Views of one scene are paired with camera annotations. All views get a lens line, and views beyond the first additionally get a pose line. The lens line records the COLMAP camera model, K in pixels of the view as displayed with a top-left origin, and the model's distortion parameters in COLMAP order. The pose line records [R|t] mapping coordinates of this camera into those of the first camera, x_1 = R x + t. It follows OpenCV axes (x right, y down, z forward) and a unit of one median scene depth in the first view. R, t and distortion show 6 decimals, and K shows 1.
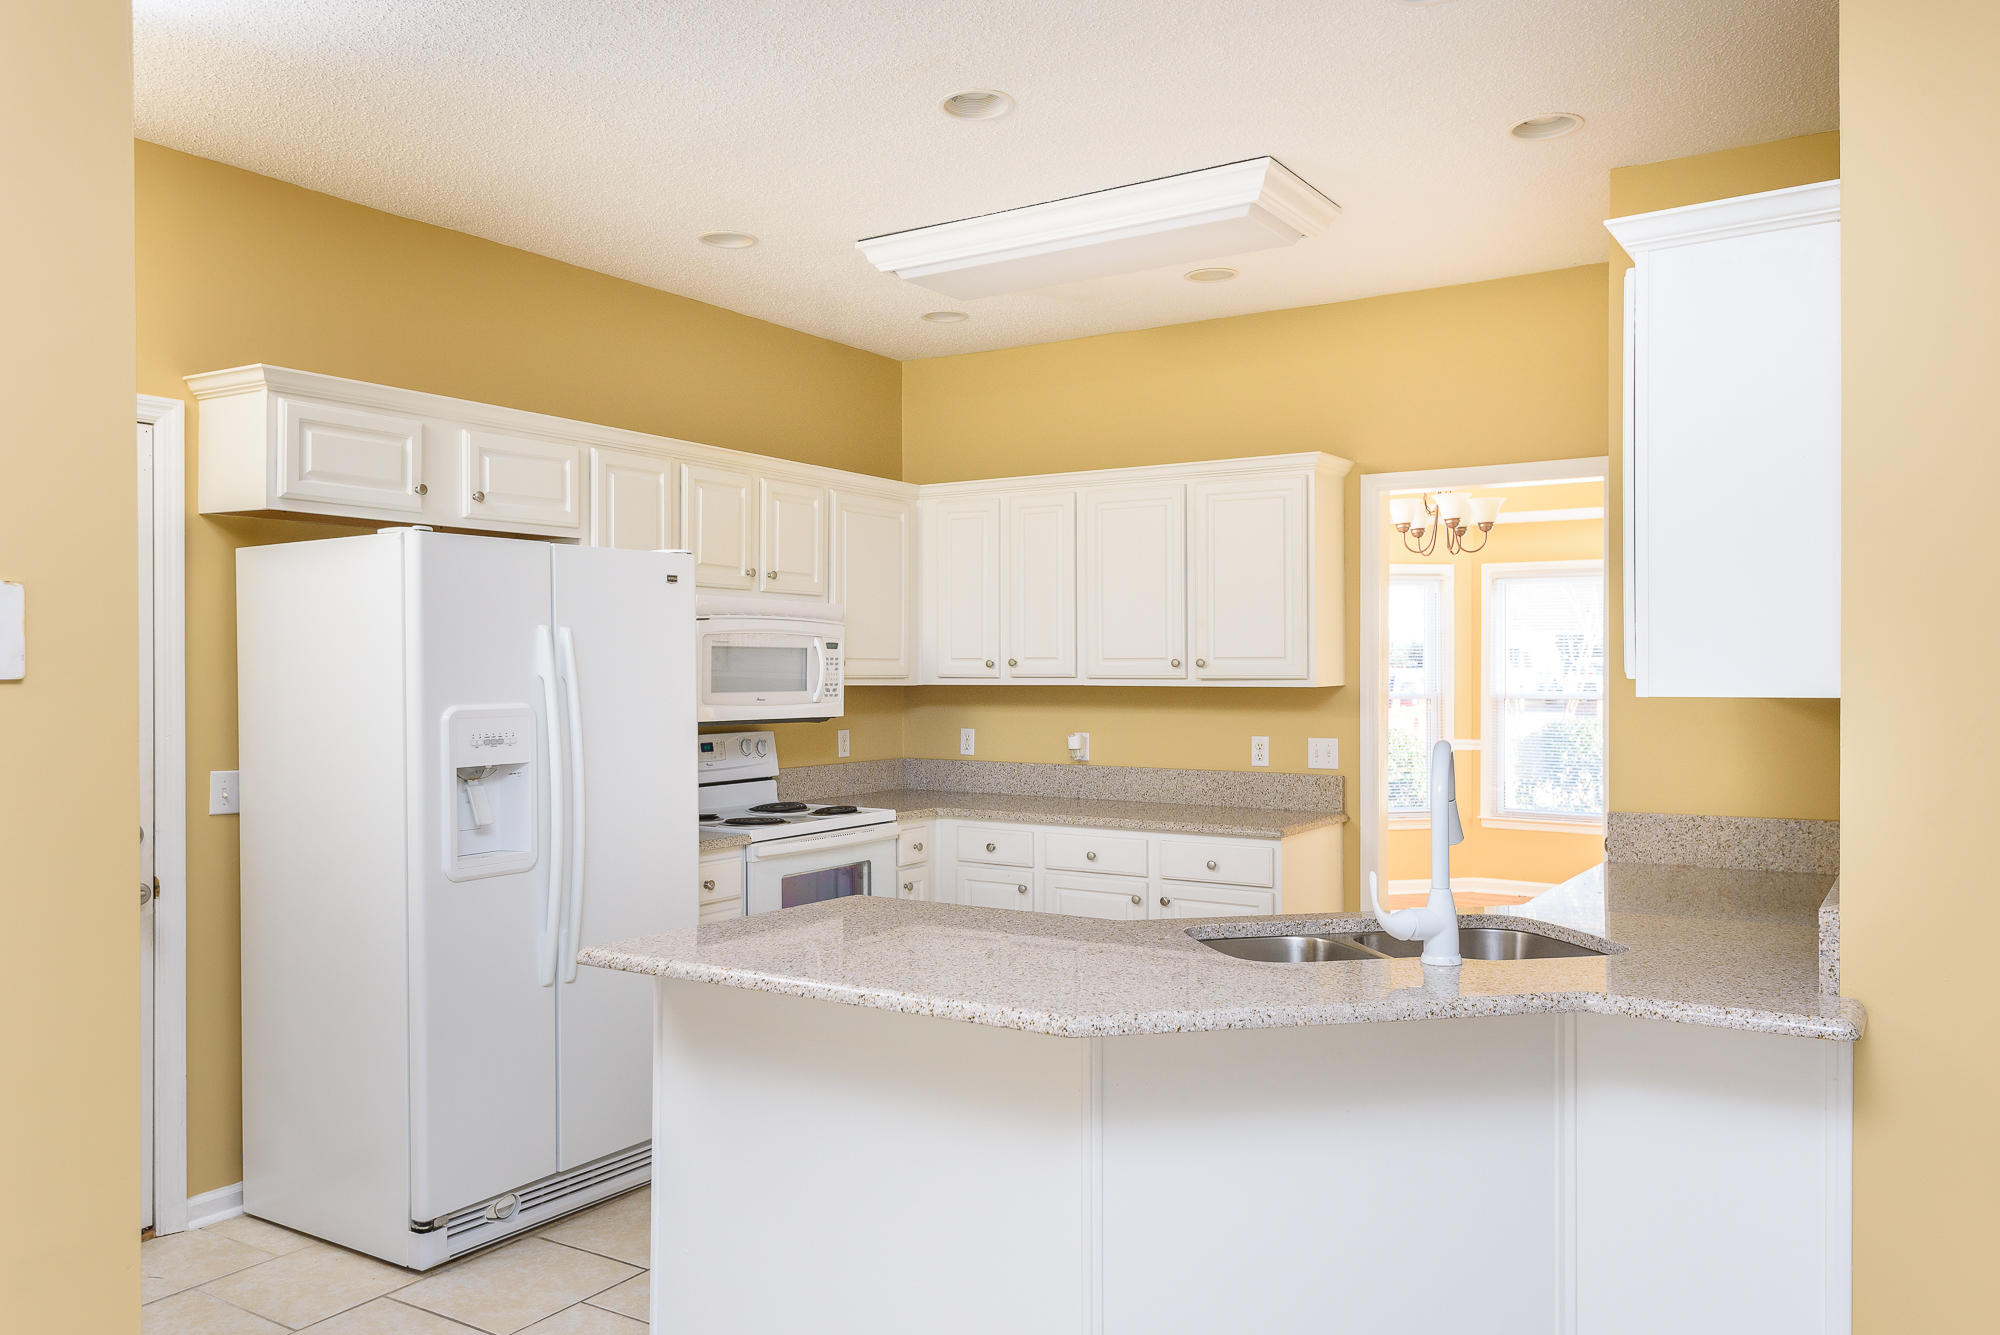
lens RADIAL K [[1435.9, 0, 1001.4], [0, 1435.9, 666.2], [0, 0, 1]] dist [0.010836, -0.002904]
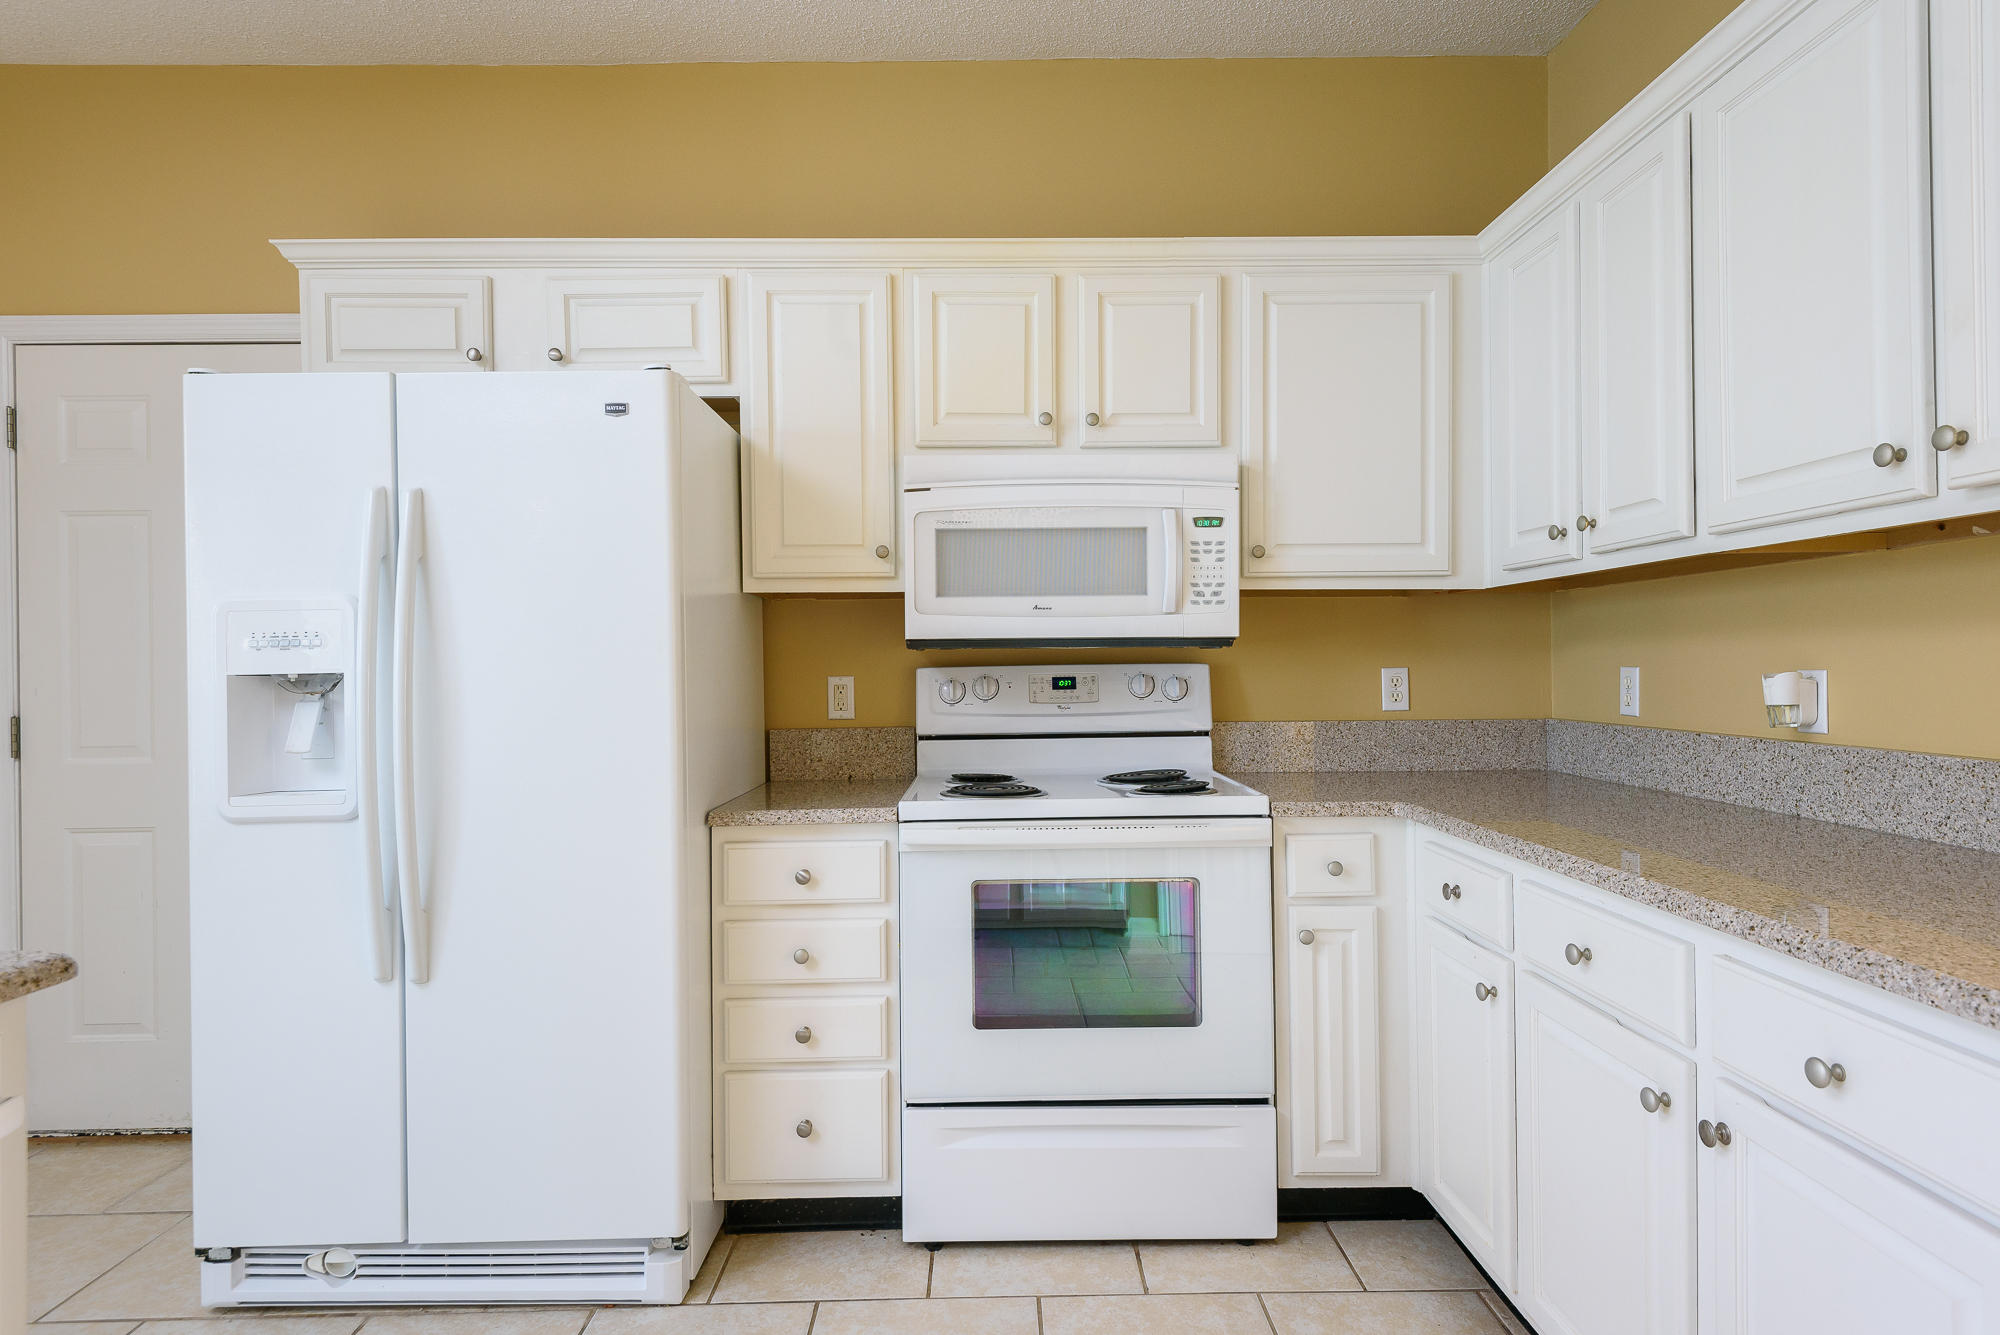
lens RADIAL K [[1108.9, 0, 997.7], [0, 1108.9, 666.9], [0, 0, 1]] dist [0.025380, 0.000255]
pose [[0.548849, -0.004624, -0.835909, 0.224373], [0.012717, 0.999915, 0.002818, 0.044351], [0.835825, -0.012177, 0.548862, 0.644504]]
